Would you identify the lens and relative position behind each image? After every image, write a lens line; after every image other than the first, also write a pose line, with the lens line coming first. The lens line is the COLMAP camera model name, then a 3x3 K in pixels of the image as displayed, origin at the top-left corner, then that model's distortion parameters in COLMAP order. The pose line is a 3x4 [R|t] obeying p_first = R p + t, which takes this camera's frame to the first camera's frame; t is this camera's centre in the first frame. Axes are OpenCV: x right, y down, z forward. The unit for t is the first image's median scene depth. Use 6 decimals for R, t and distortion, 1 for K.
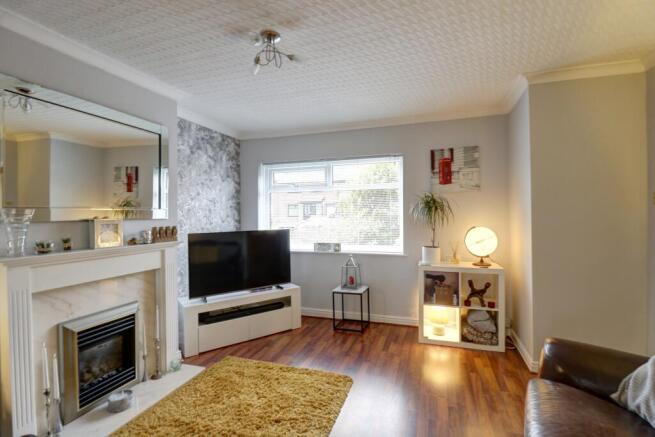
lens RADIAL K [[309.8, 0, 335.7], [0, 309.8, 212.0], [0, 0, 1]] dist [-0.000308, -0.000889]
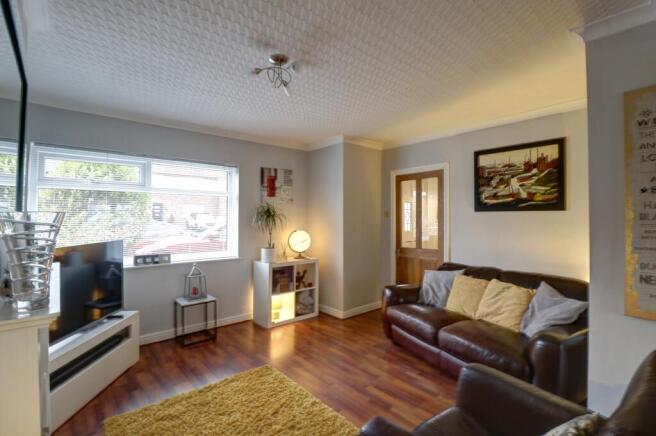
lens RADIAL K [[310.3, 0, 336.2], [0, 310.3, 211.5], [0, 0, 1]] dist [-0.000308, -0.000889]
pose [[0.509450, 0.028779, 0.860019, -0.586366], [-0.008113, 0.999557, -0.028642, 0.002478], [-0.860462, 0.007615, 0.509458, 0.149539]]
